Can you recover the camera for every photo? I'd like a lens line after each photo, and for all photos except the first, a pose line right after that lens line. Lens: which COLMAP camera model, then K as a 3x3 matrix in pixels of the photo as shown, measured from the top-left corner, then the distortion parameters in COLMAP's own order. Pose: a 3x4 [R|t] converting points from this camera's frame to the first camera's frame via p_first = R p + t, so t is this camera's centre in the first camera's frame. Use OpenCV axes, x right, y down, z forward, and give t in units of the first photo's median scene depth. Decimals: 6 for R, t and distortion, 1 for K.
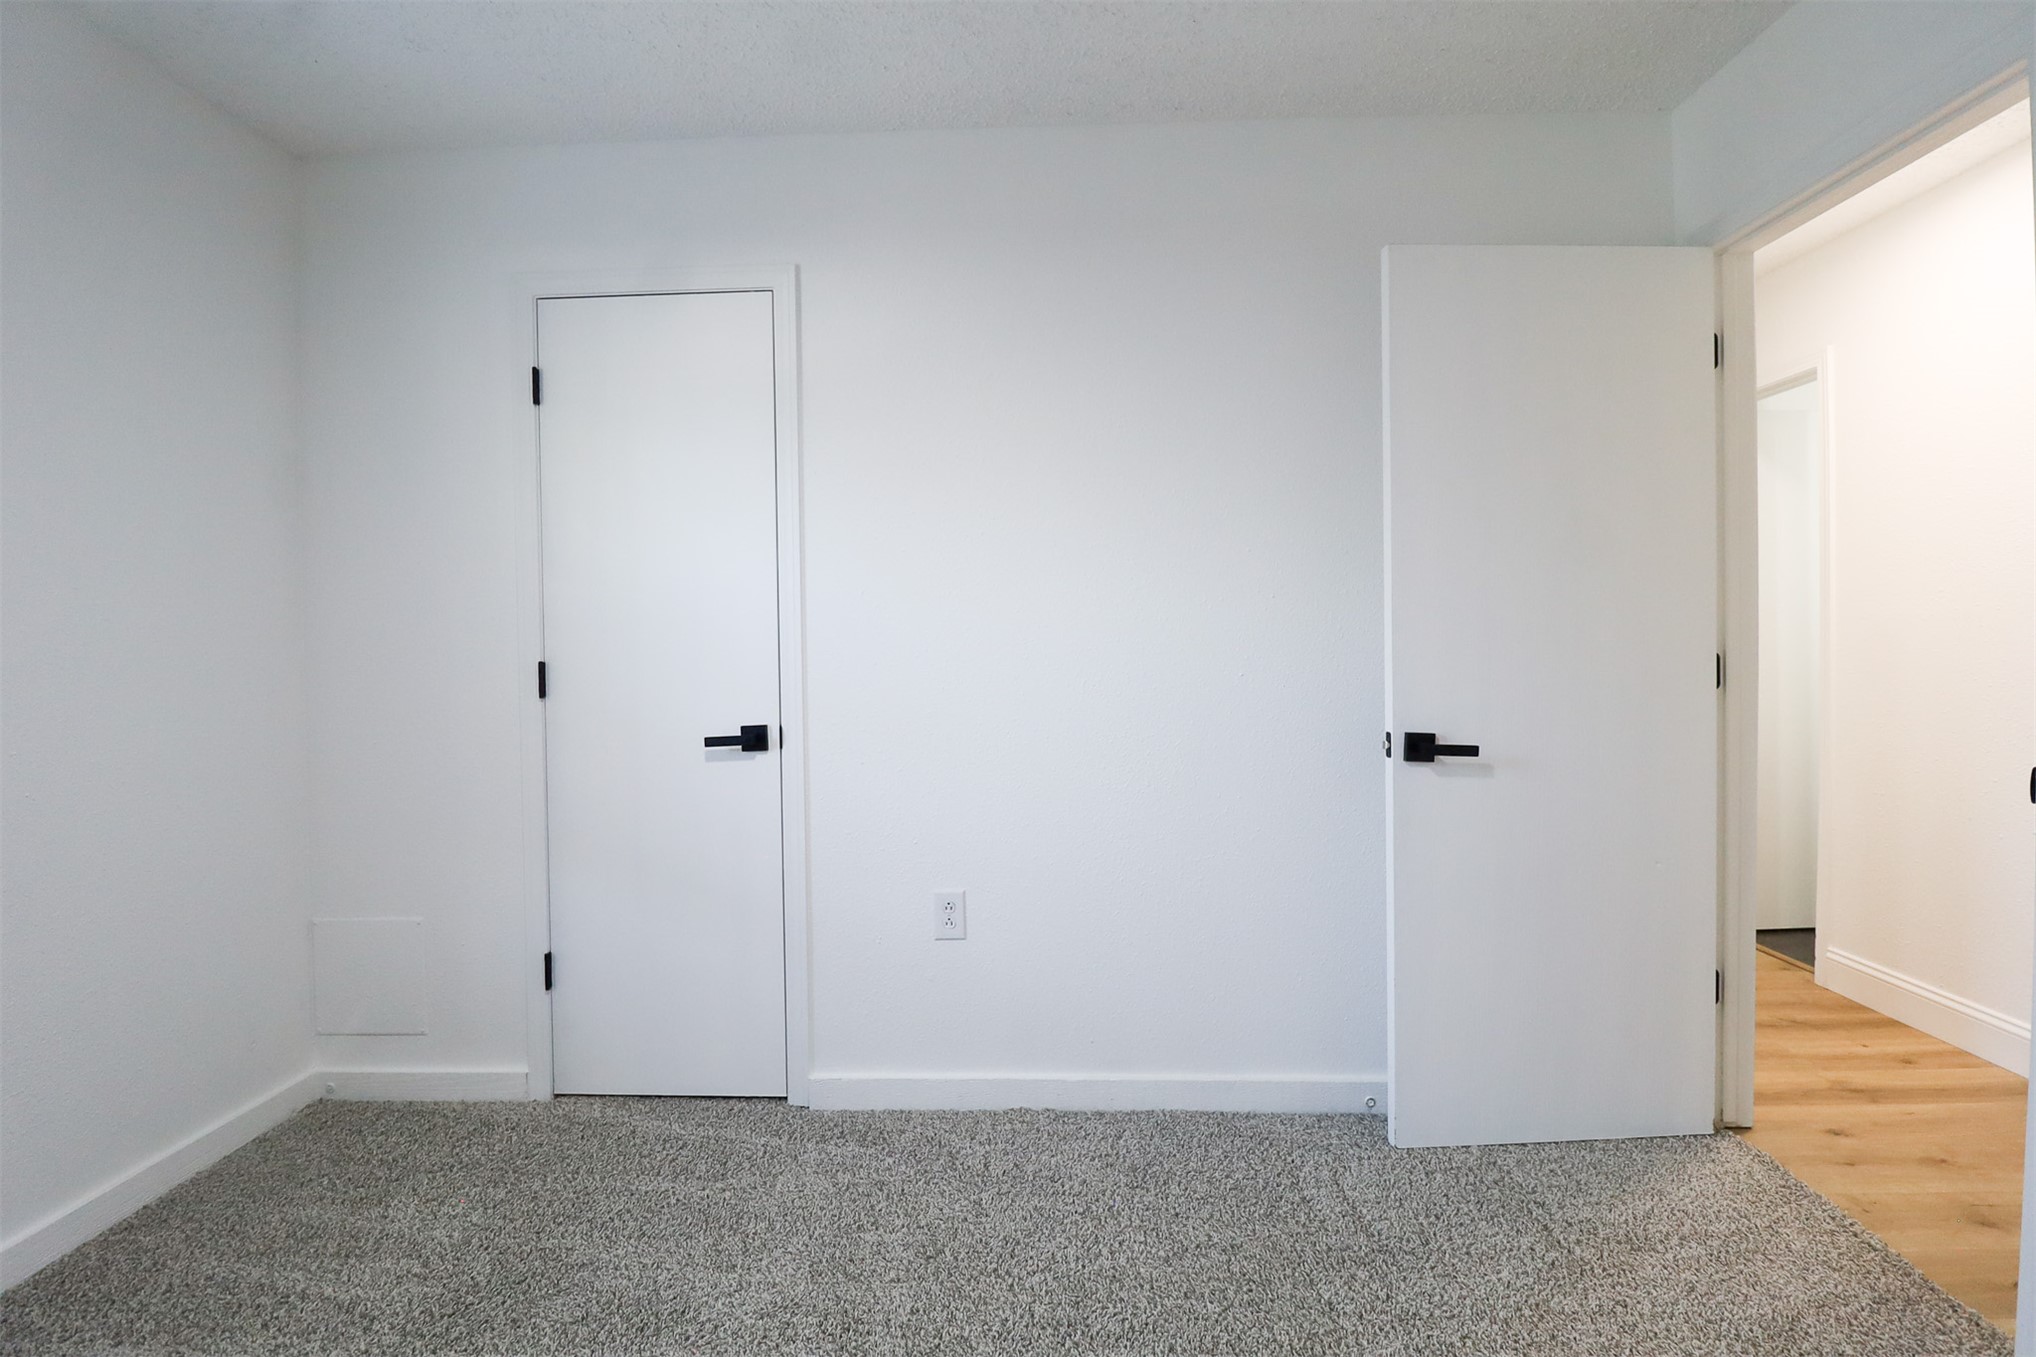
lens RADIAL K [[940.5, 0, 1016.0], [0, 940.5, 646.3], [0, 0, 1]] dist [0.001607, -0.013532]
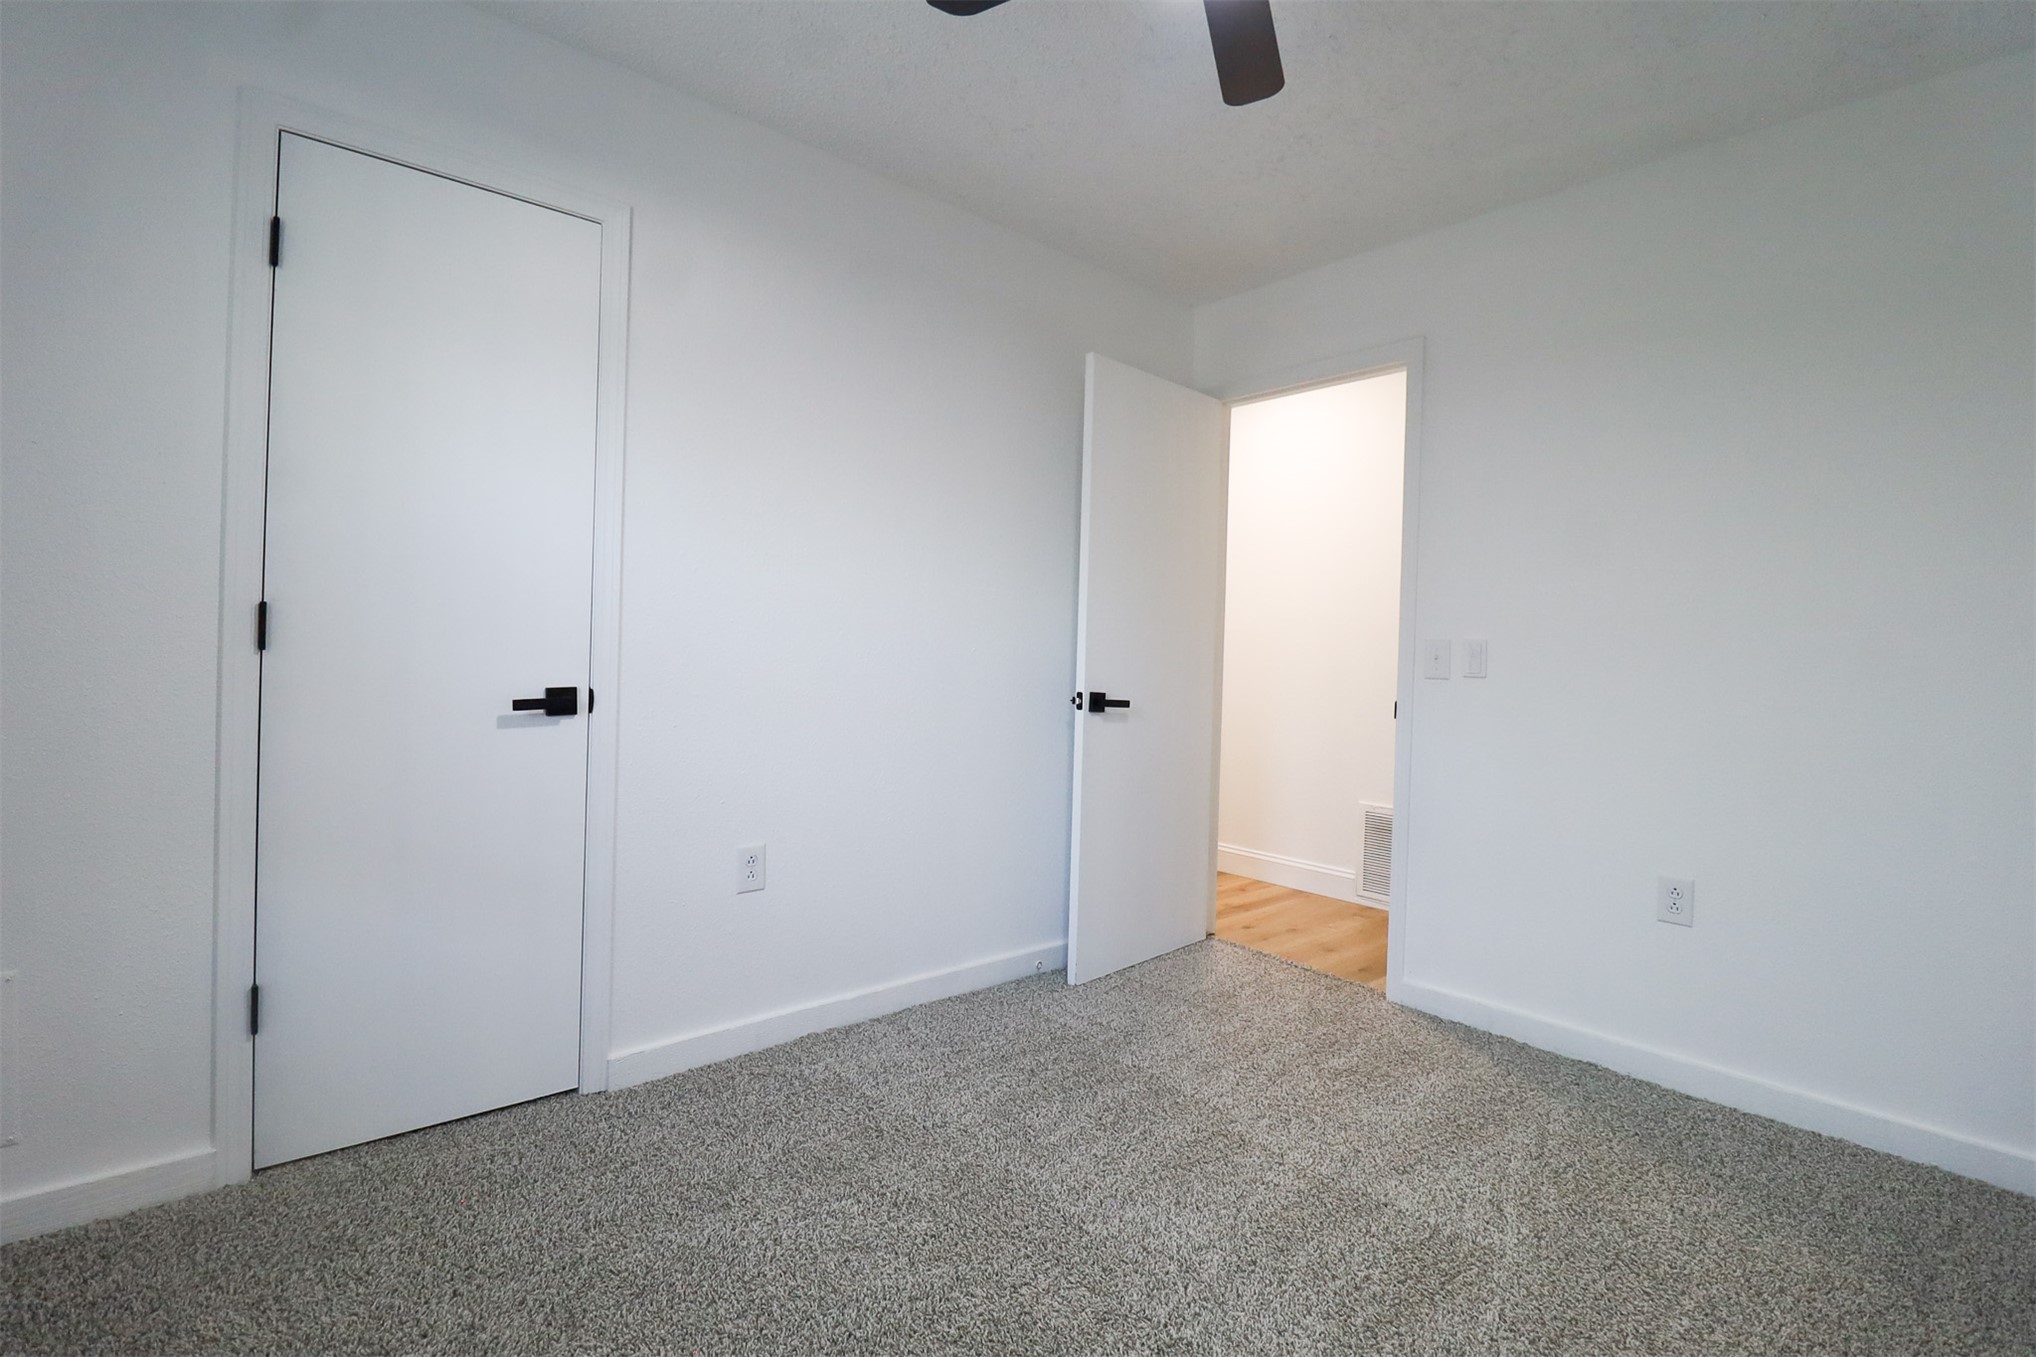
lens RADIAL K [[940.5, 0, 1016.0], [0, 940.5, 646.3], [0, 0, 1]] dist [0.001607, -0.013532]
pose [[0.726673, 0.035419, 0.686070, -0.589390], [-0.034922, 0.999283, -0.014601, 0.042433], [-0.686095, -0.013349, 0.727389, 0.033570]]
